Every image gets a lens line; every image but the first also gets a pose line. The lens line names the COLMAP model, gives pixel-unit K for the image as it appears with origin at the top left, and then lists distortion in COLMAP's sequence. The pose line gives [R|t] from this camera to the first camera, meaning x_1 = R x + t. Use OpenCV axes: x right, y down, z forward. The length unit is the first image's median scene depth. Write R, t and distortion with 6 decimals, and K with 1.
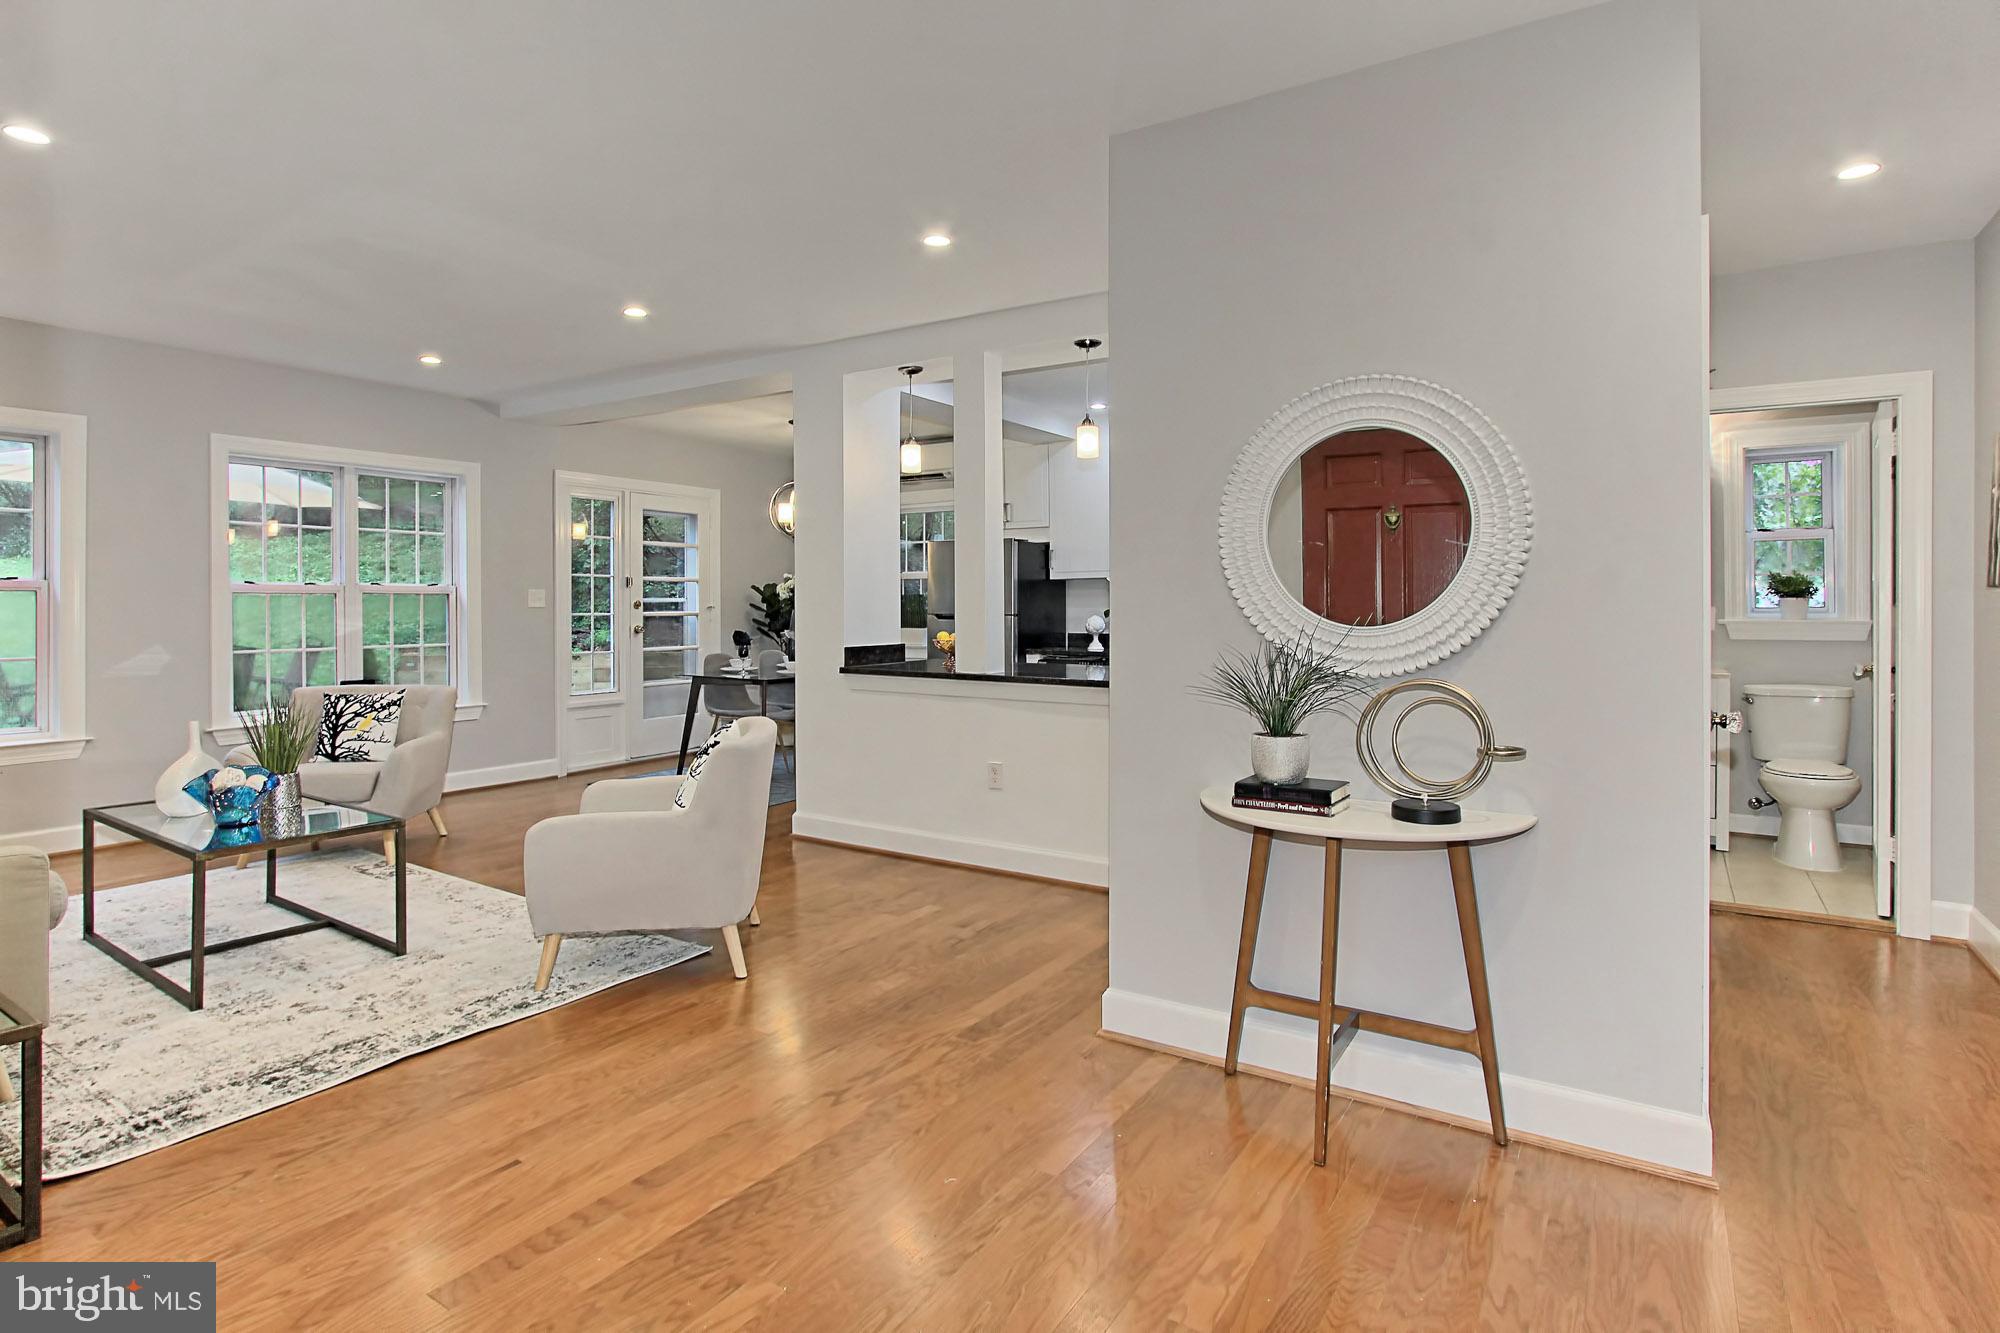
lens RADIAL K [[1017.4, 0, 992.3], [0, 1017.4, 610.4], [0, 0, 1]] dist [-0.012478, 0.005522]
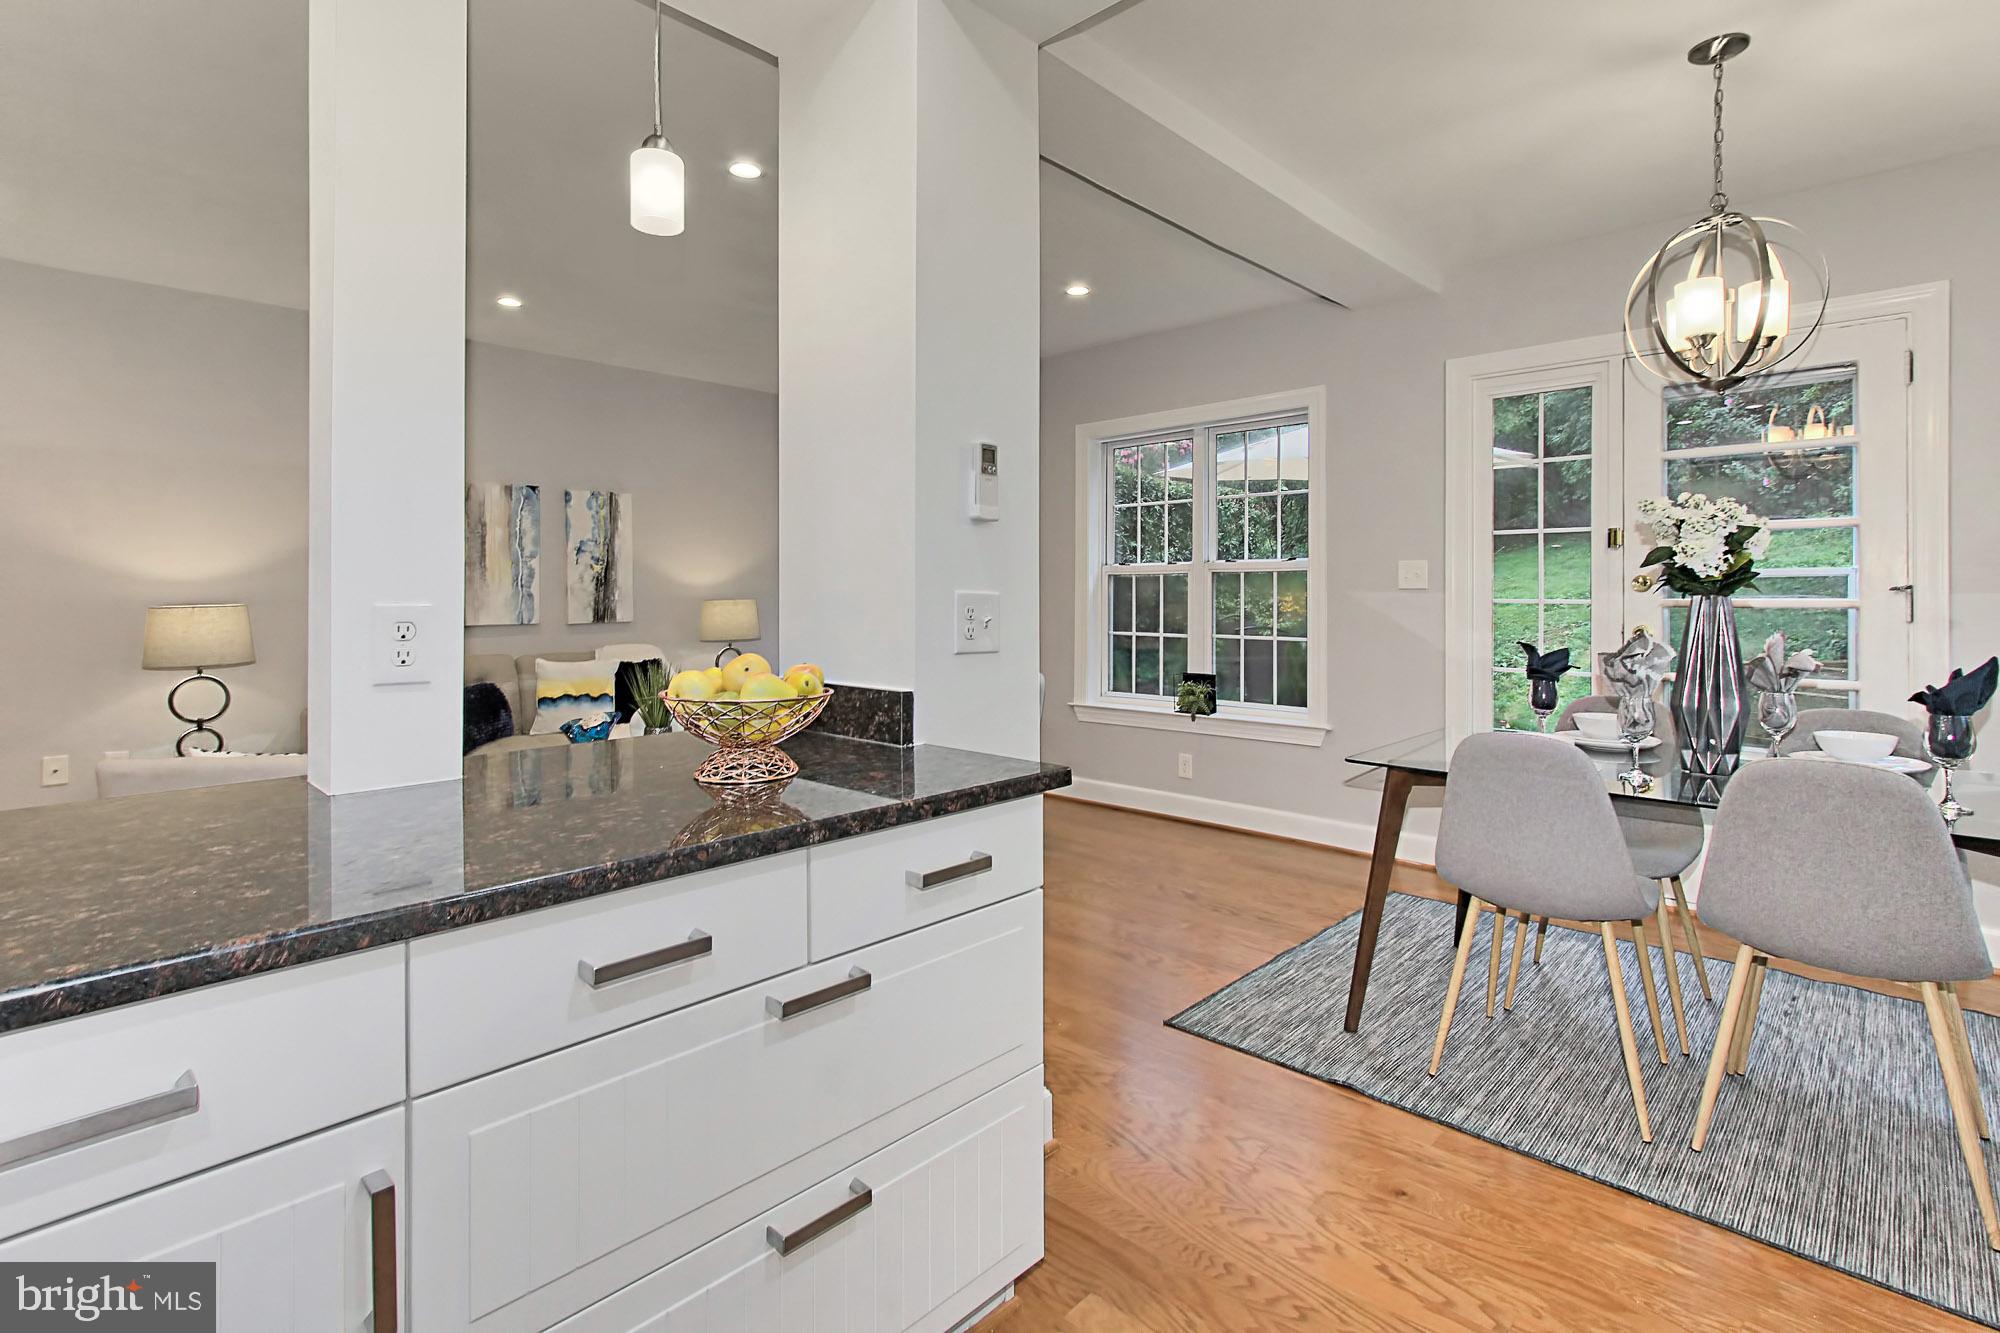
lens RADIAL K [[952.6, 0, 991.6], [0, 952.6, 588.4], [0, 0, 1]] dist [-0.004715, 0.006826]
pose [[-0.189489, -0.000476, -0.981883, 0.186514], [-0.003584, 0.999994, 0.000207, -0.002472], [0.981876, 0.003558, -0.189489, 0.900303]]
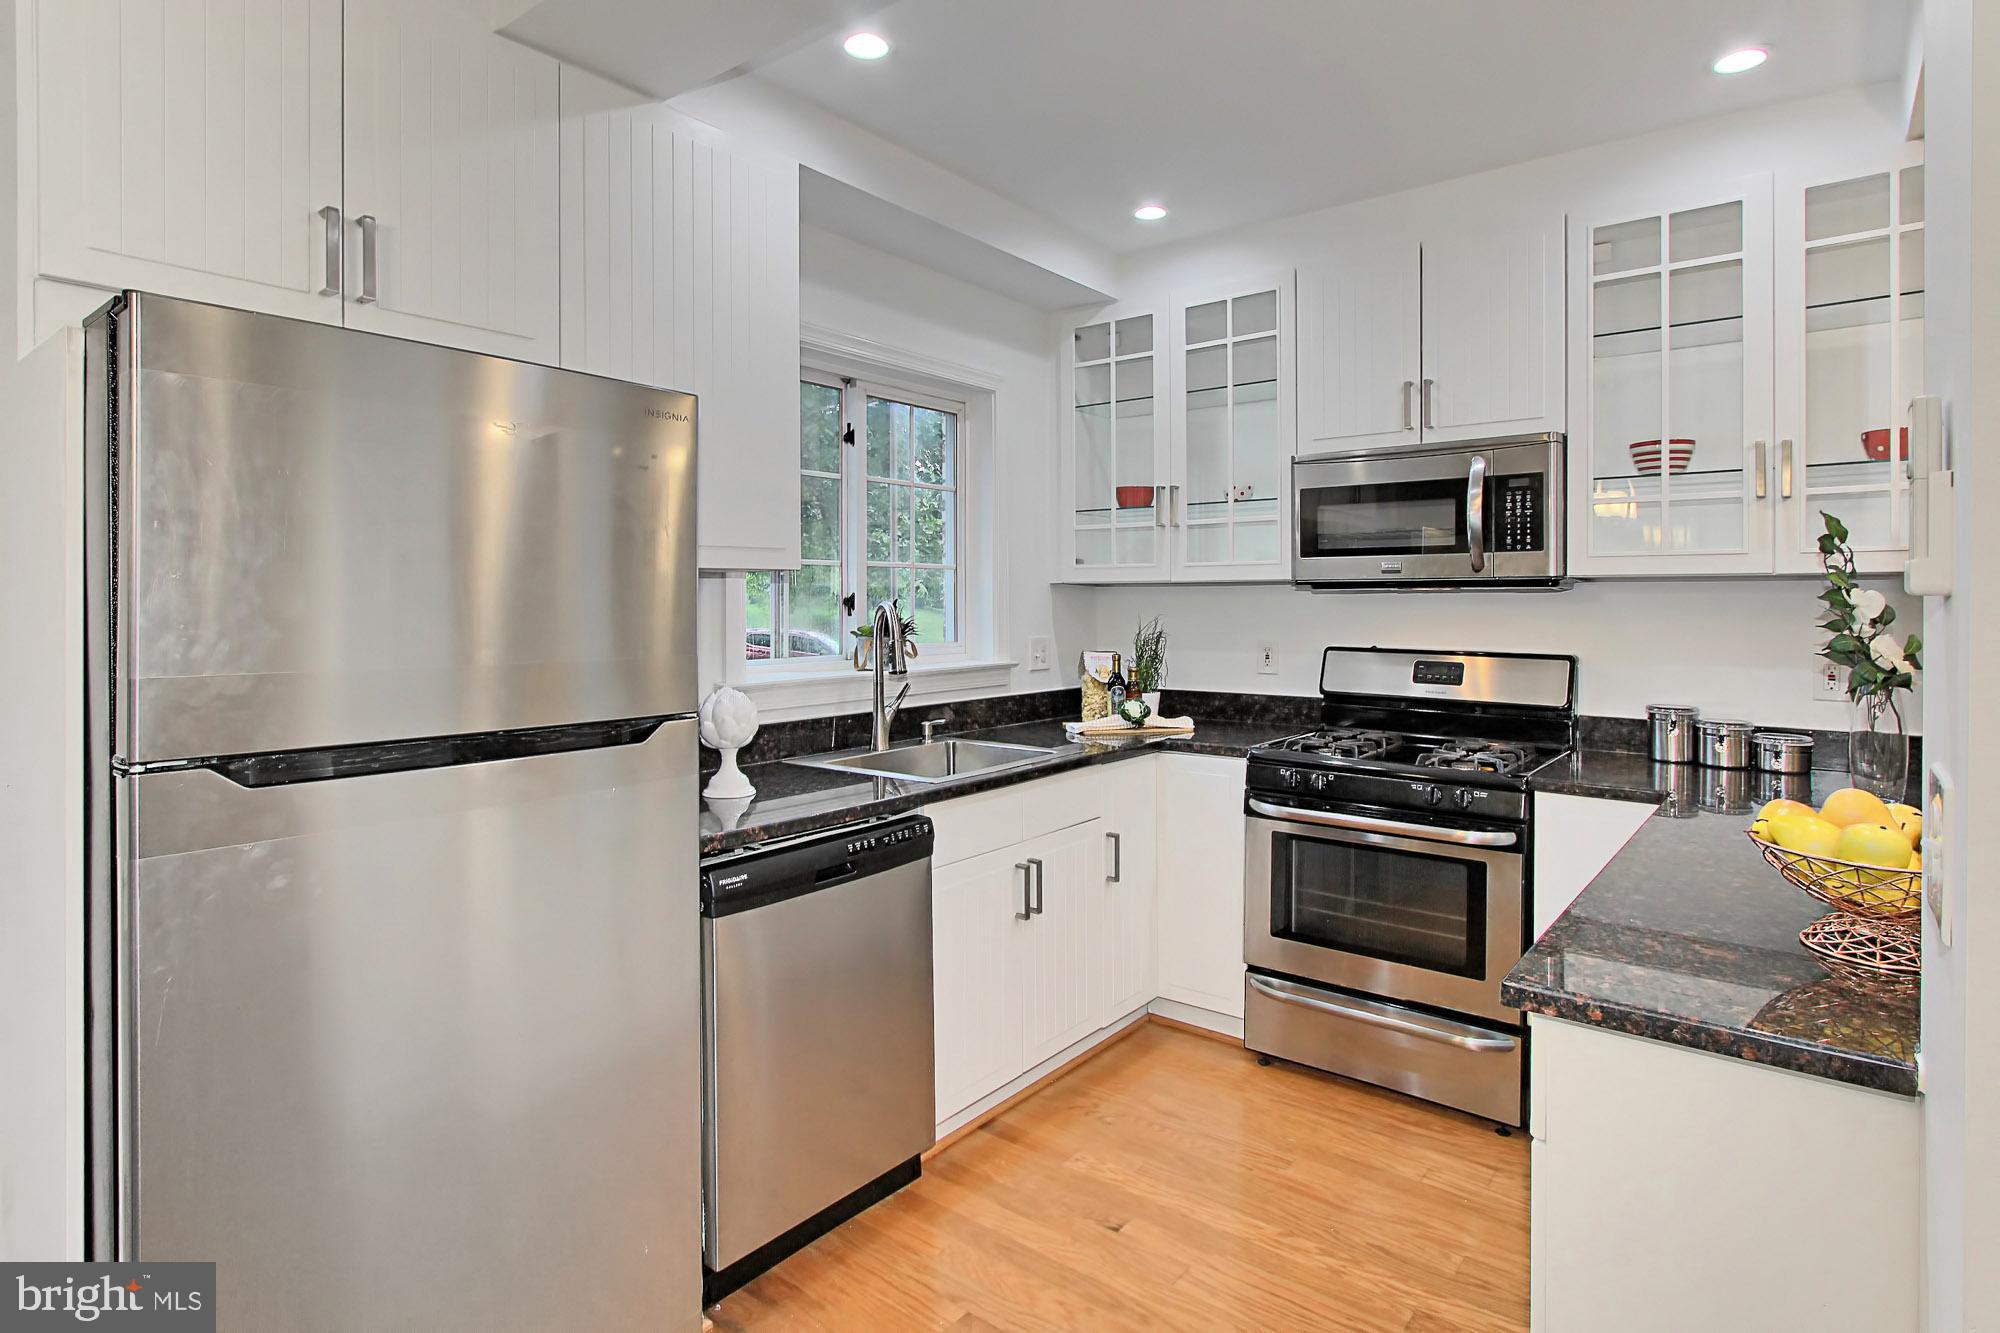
lens RADIAL K [[1017.4, 0, 1009.7], [0, 1017.4, 612.0], [0, 0, 1]] dist [-0.012478, 0.005522]
pose [[0.088661, -0.004813, 0.996050, -0.216368], [0.007220, 0.999965, 0.004190, -0.020091], [-0.996036, 0.006820, 0.088693, 0.942018]]
